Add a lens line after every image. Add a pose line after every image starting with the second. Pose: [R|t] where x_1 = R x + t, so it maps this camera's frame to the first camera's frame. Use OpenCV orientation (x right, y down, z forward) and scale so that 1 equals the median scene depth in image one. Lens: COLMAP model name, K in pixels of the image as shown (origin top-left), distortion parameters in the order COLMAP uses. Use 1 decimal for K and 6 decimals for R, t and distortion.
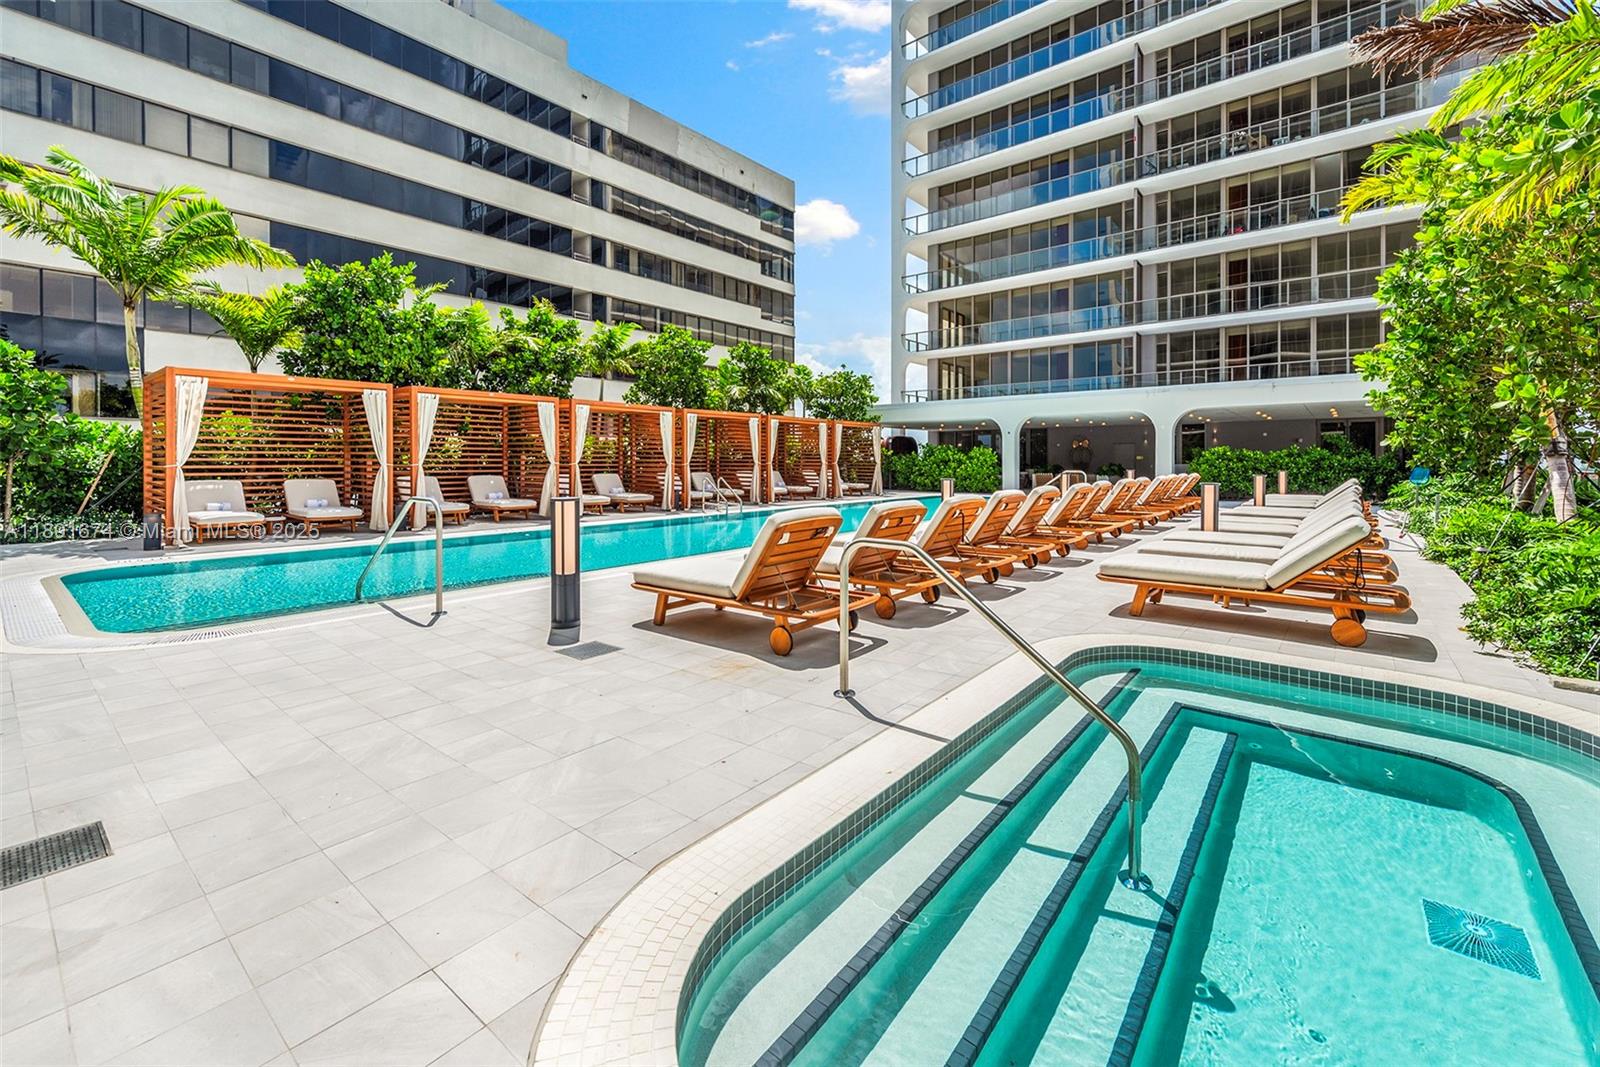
lens RADIAL K [[662.8, 0, 795.0], [0, 662.8, 465.6], [0, 0, 1]] dist [0.040864, 0.000174]
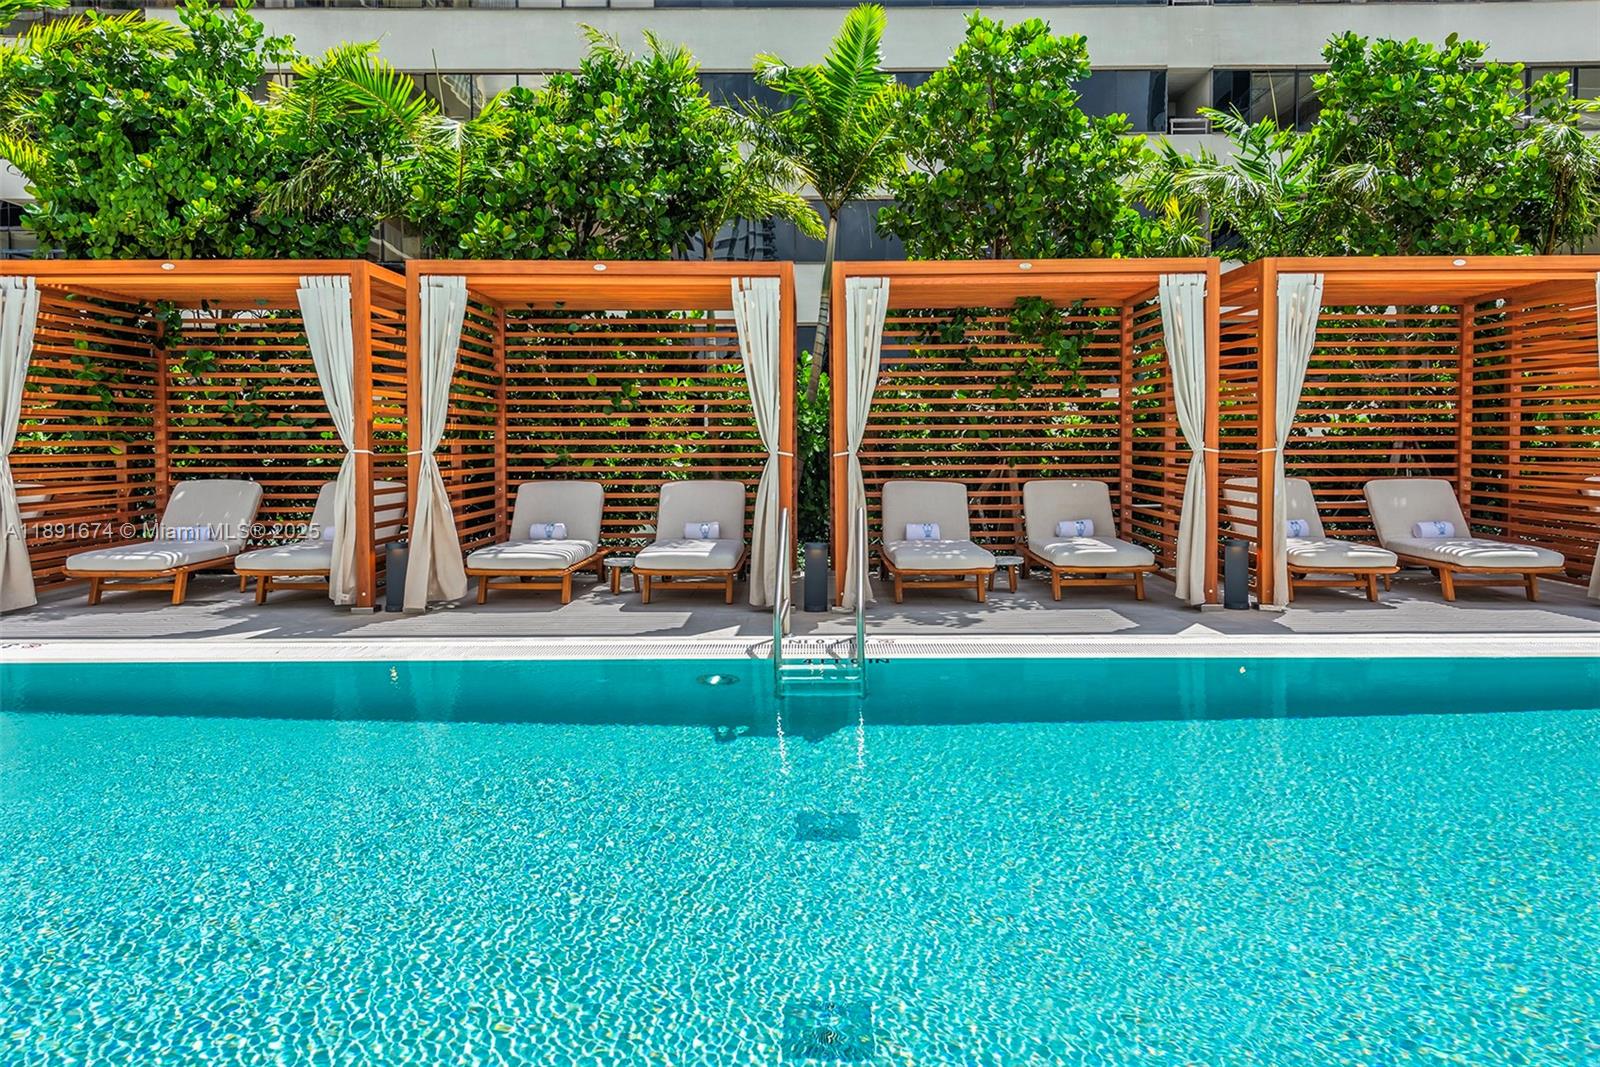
lens RADIAL K [[1742.8, 0, 801.5], [0, 1742.8, 534.1], [0, 0, 1]] dist [0.003257, 0.000000]
pose [[0.628250, 0.039858, -0.776990, 0.092860], [-0.002774, 0.998795, 0.048993, -0.000903], [0.778007, -0.028625, 0.627603, 0.111034]]
